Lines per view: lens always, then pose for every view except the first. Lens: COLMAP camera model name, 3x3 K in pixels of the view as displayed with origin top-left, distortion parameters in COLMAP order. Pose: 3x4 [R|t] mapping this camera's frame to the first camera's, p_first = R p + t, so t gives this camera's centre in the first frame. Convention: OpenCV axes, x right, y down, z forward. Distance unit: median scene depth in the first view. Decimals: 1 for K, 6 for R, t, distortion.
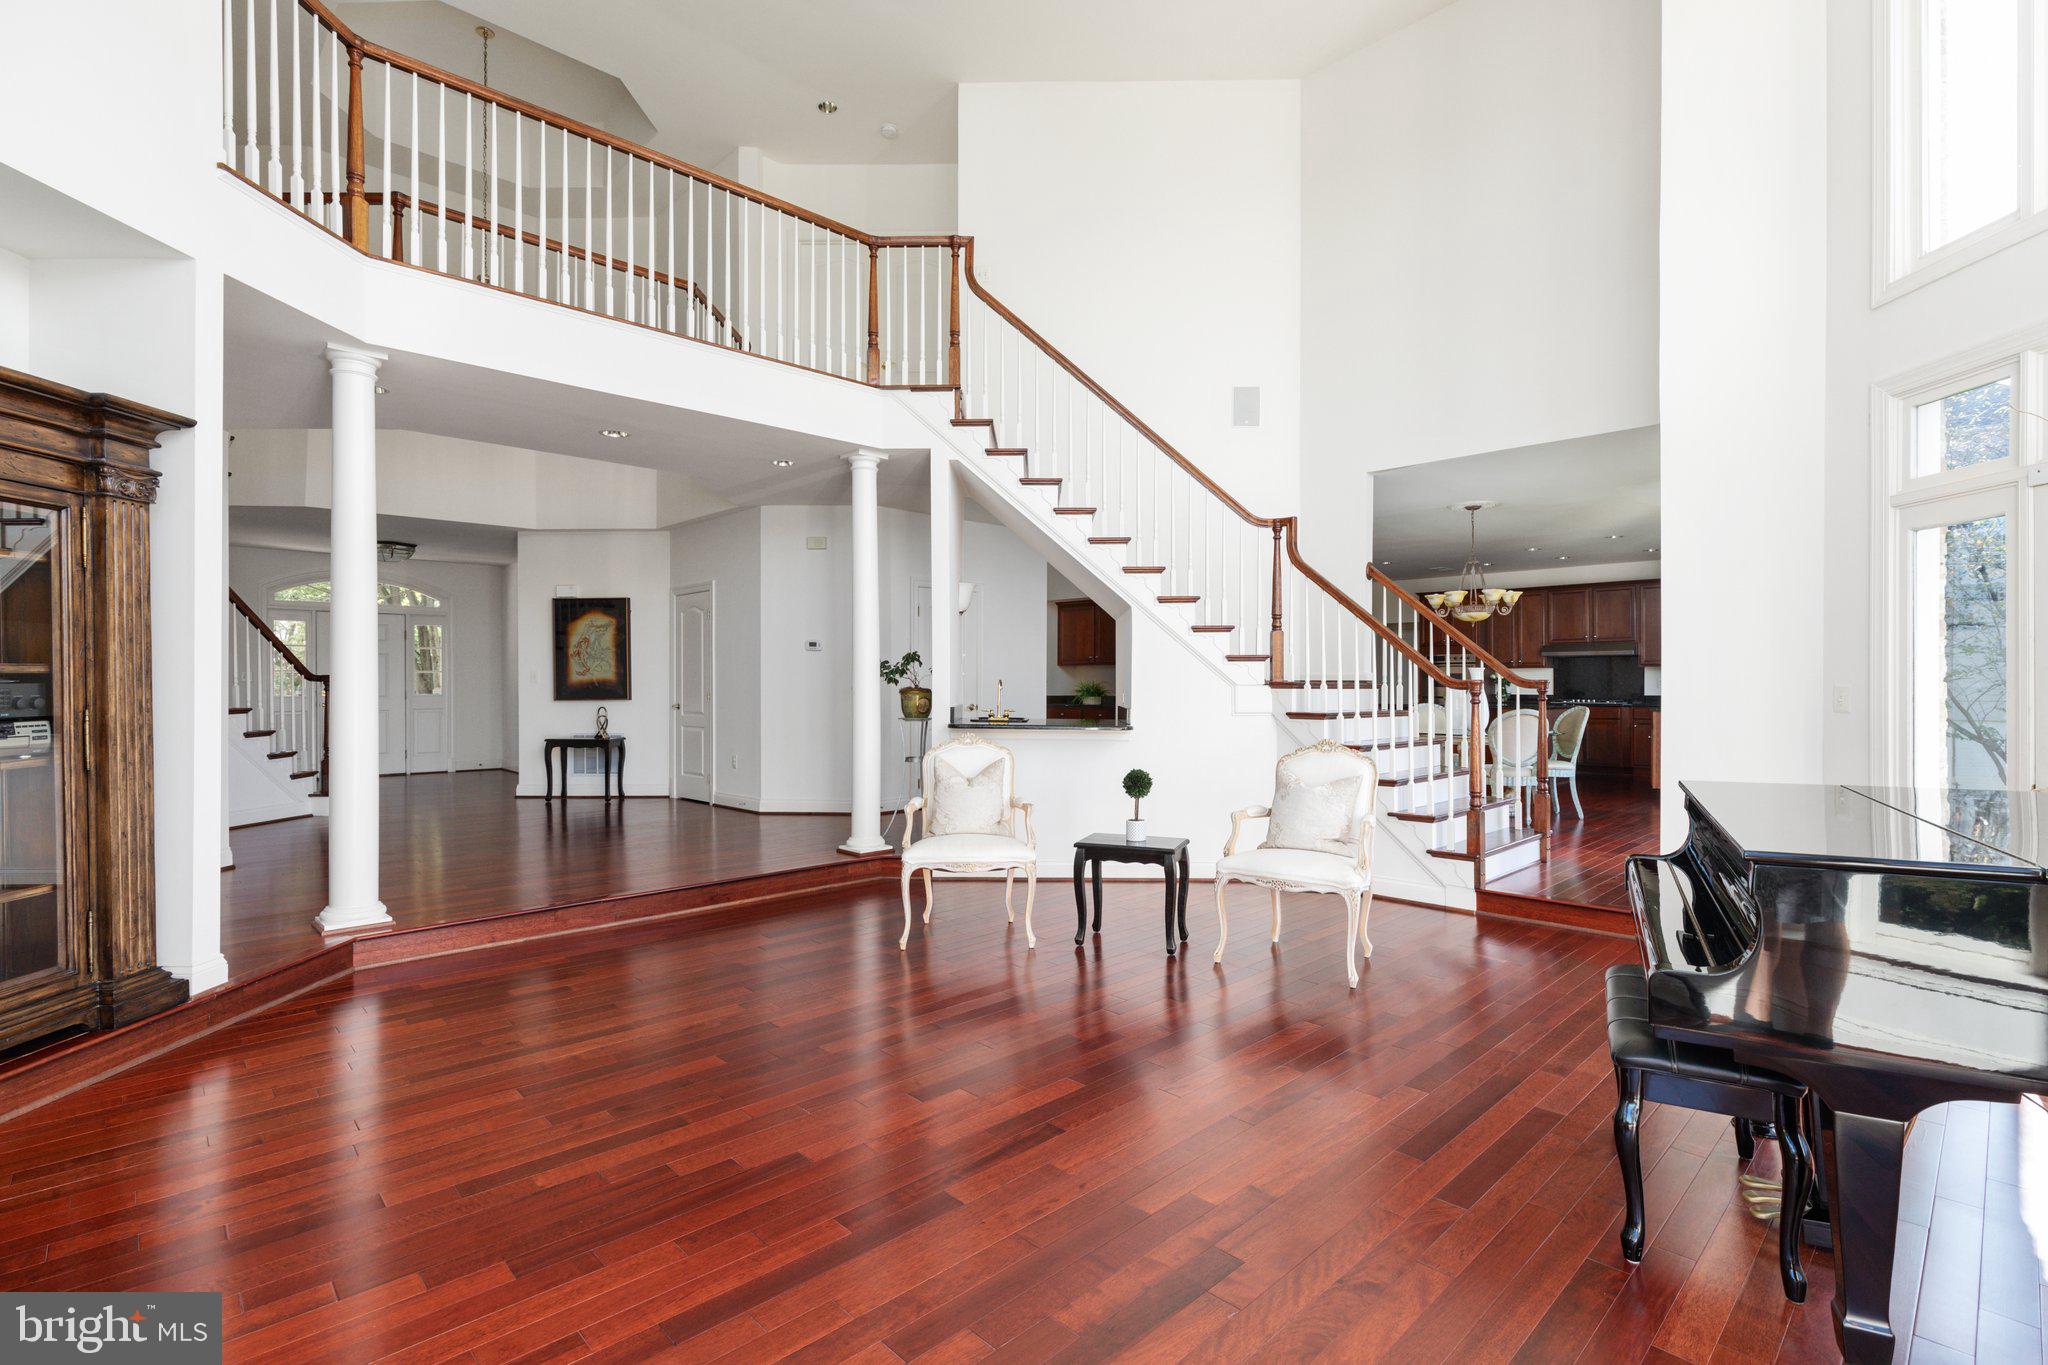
lens RADIAL K [[946.5, 0, 1021.9], [0, 946.5, 678.3], [0, 0, 1]] dist [-0.009333, 0.000081]
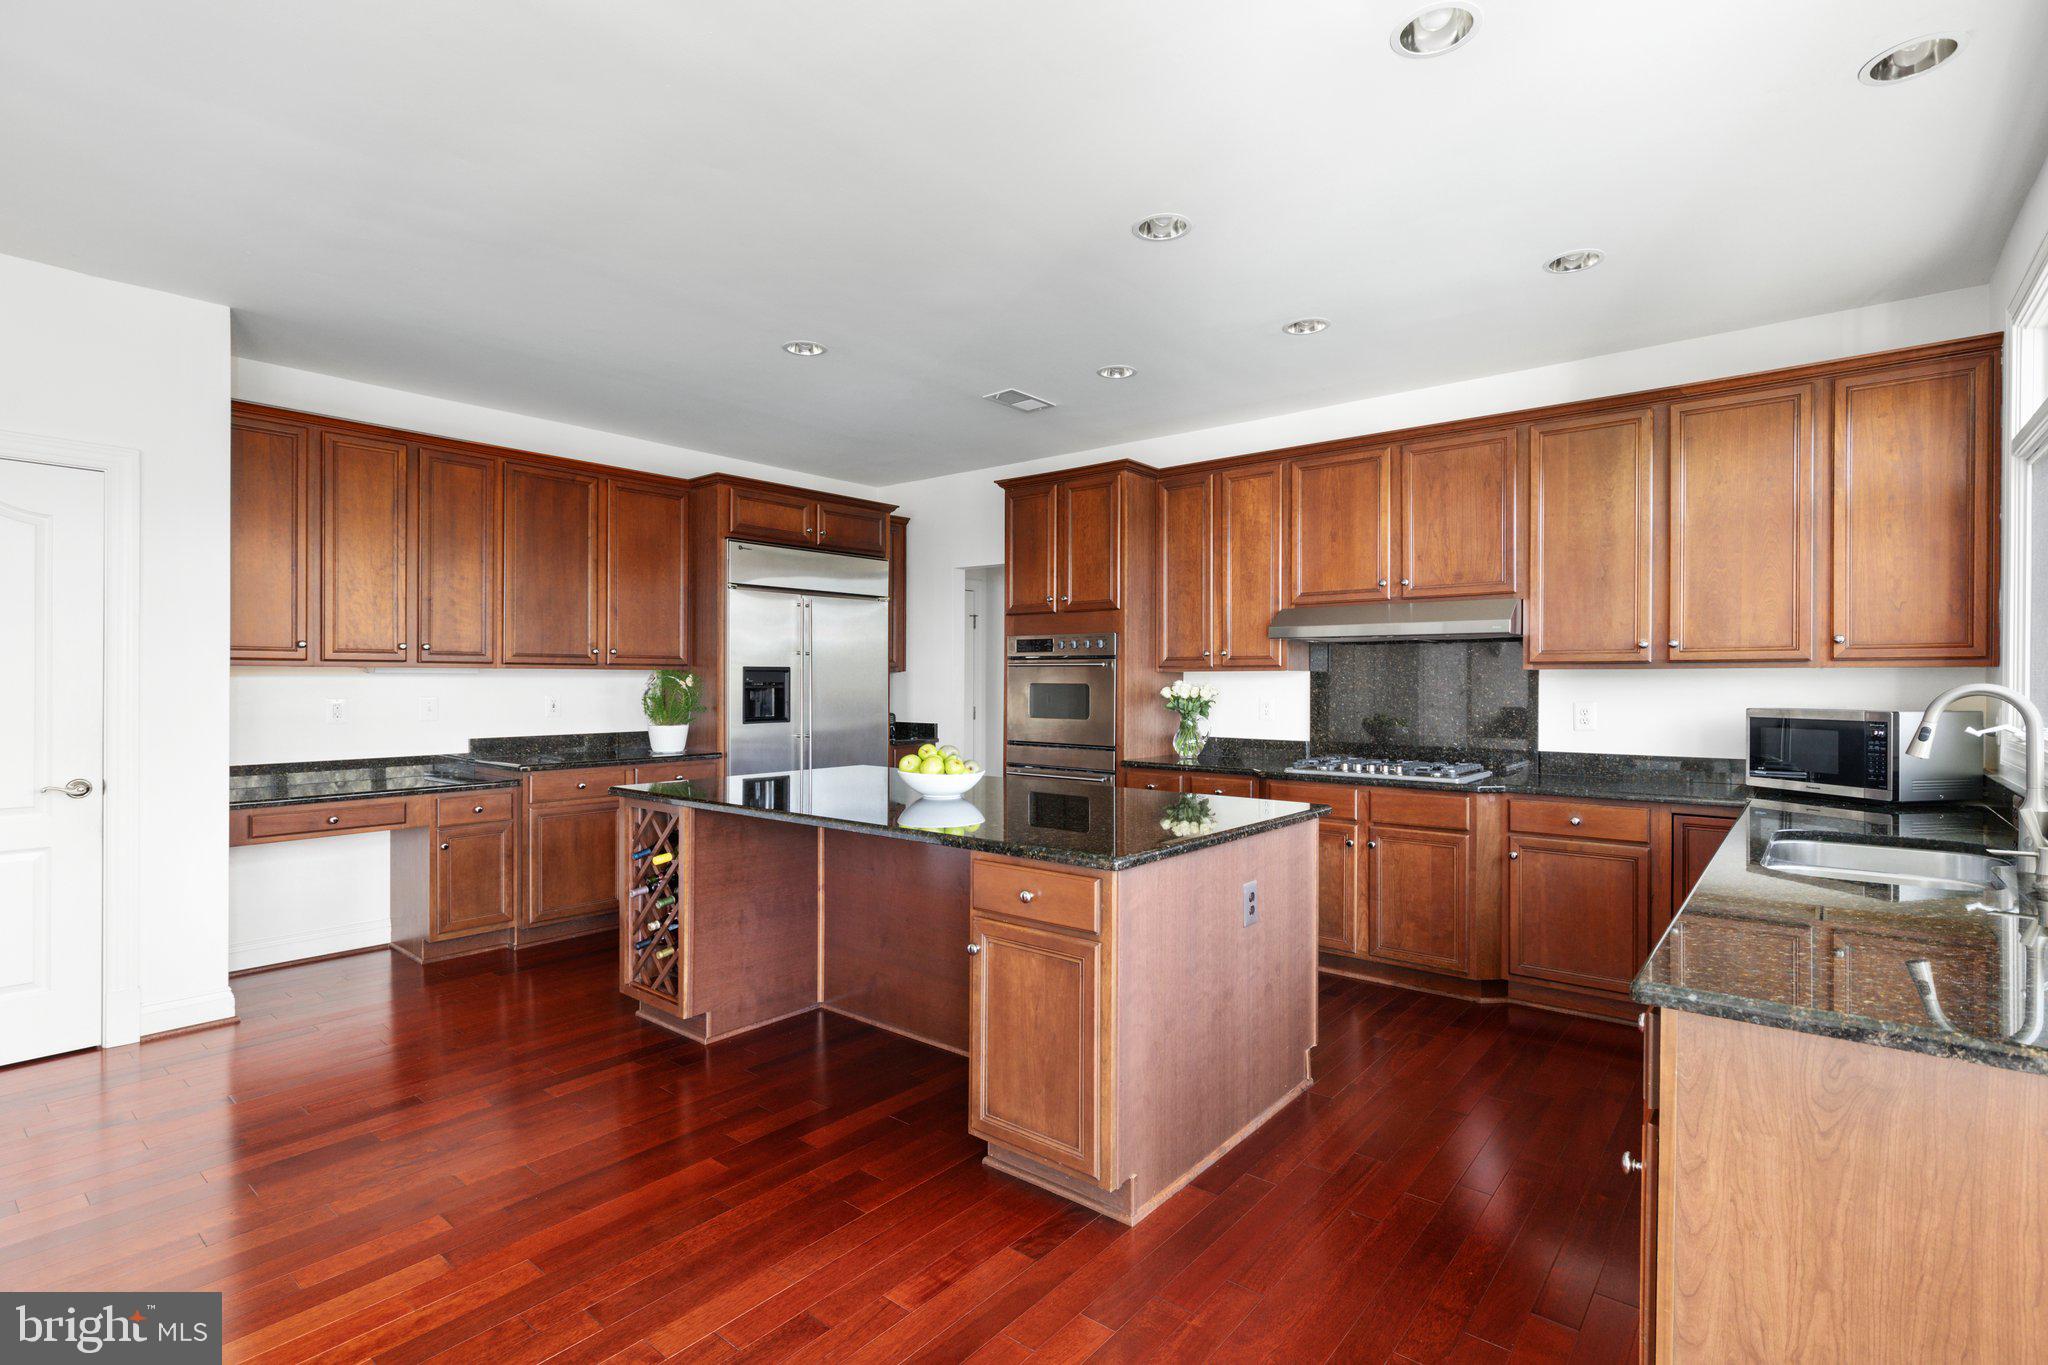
lens RADIAL K [[946.5, 0, 1007.8], [0, 946.5, 680.1], [0, 0, 1]] dist [-0.009333, 0.000081]
pose [[0.994287, 0.001084, 0.106730, 0.417287], [-0.000662, 0.999992, -0.003995, -0.005943], [-0.106734, 0.003901, 0.994280, 0.657315]]
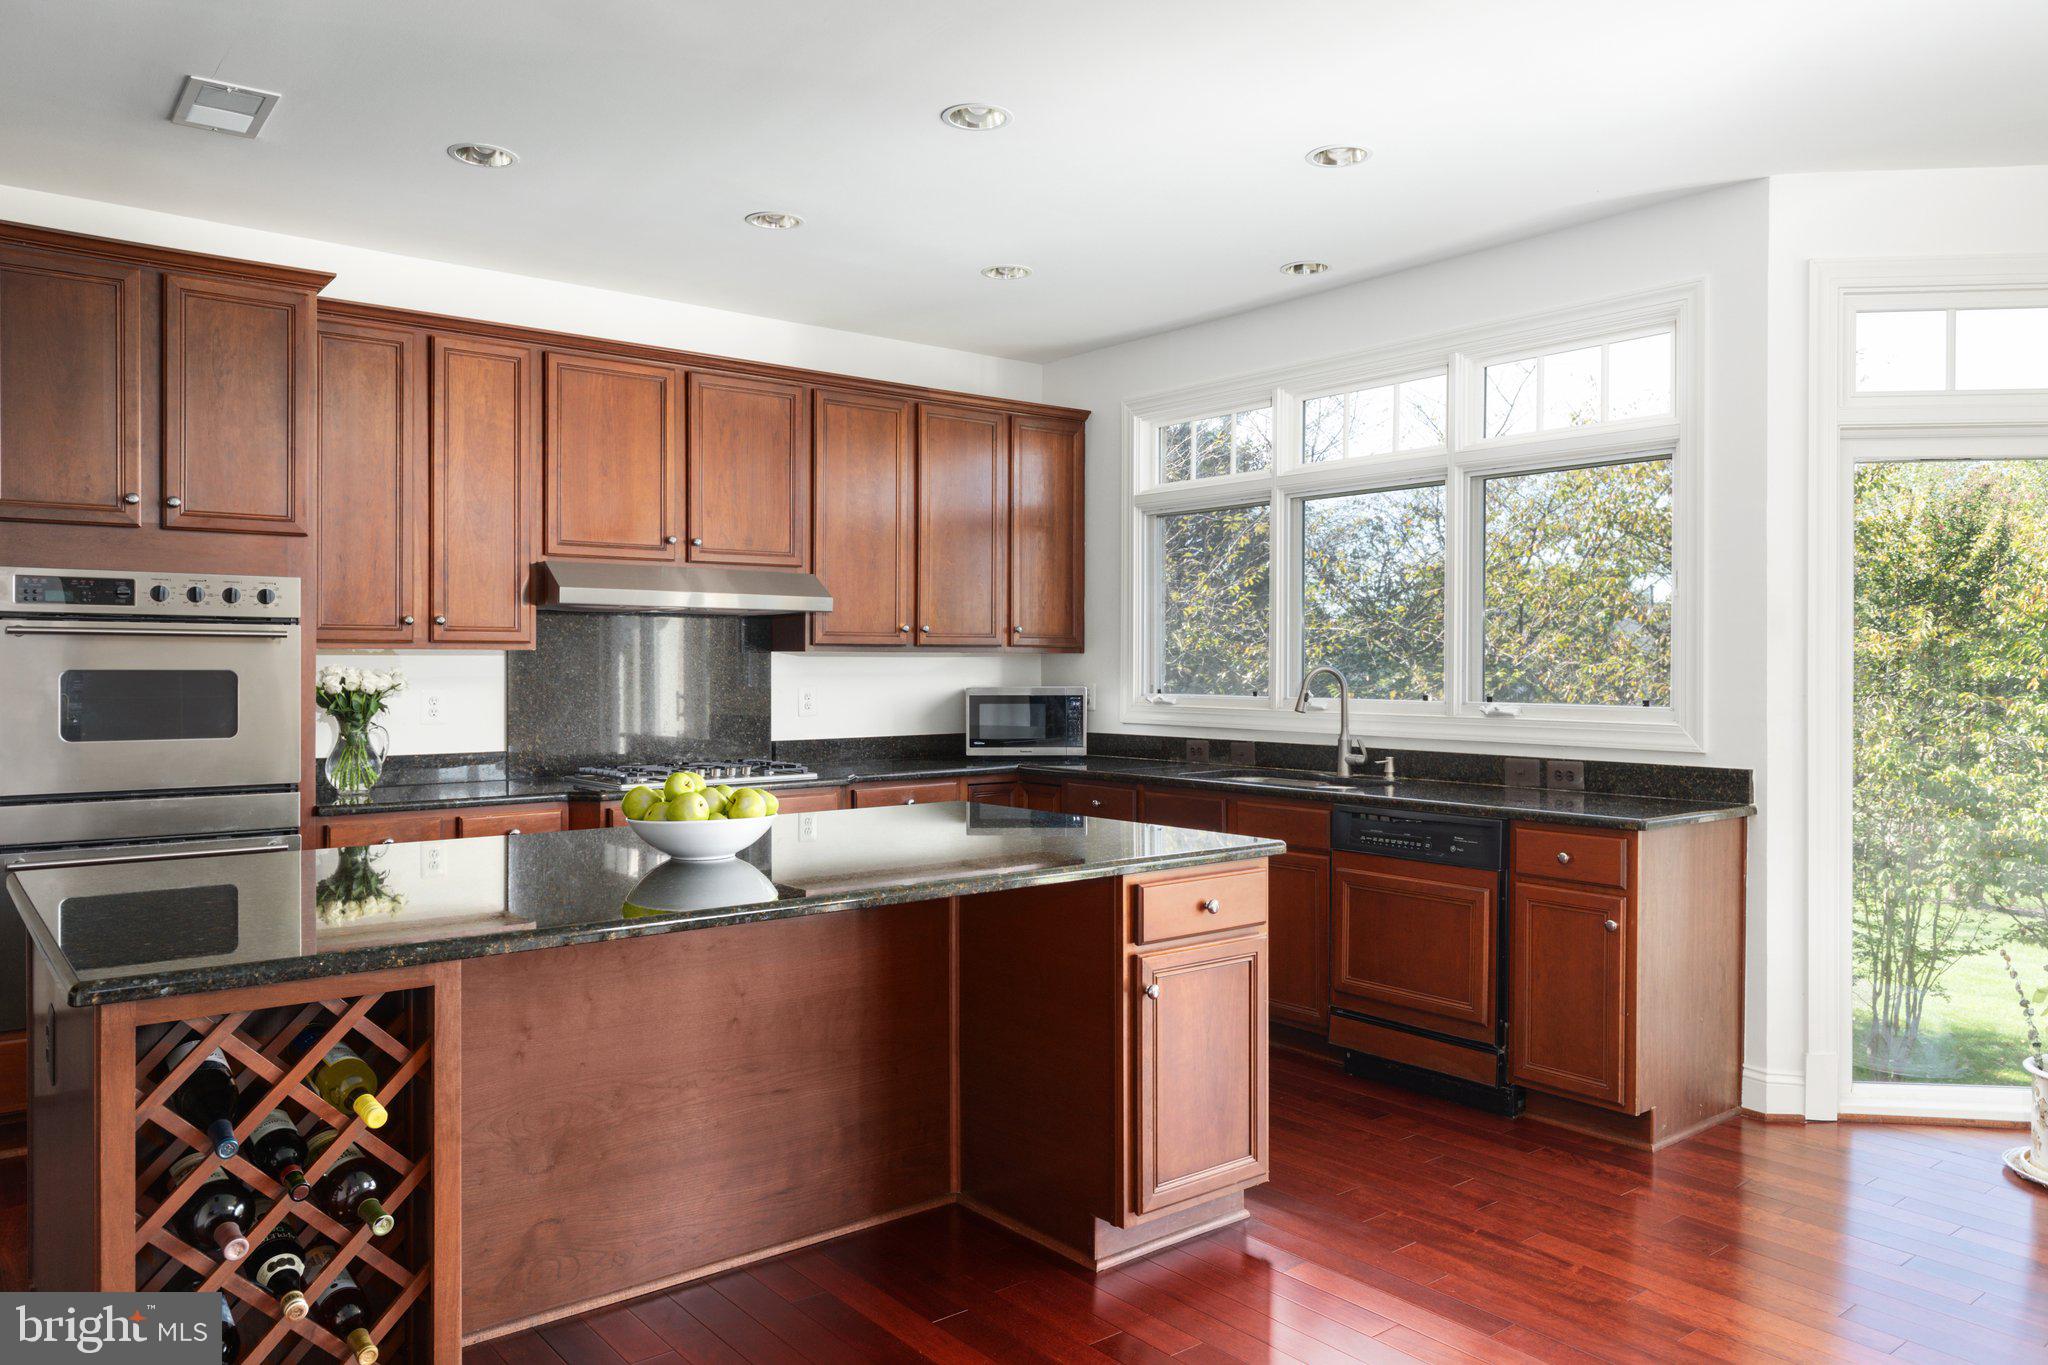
lens RADIAL K [[1413.7, 0, 992.0], [0, 1413.7, 666.4], [0, 0, 1]] dist [-0.004932, 0.002420]
pose [[0.105999, -0.001265, 0.994365, 0.186401], [0.003455, 0.999994, 0.000904, -0.006475], [-0.994360, 0.003340, 0.106003, 0.858831]]
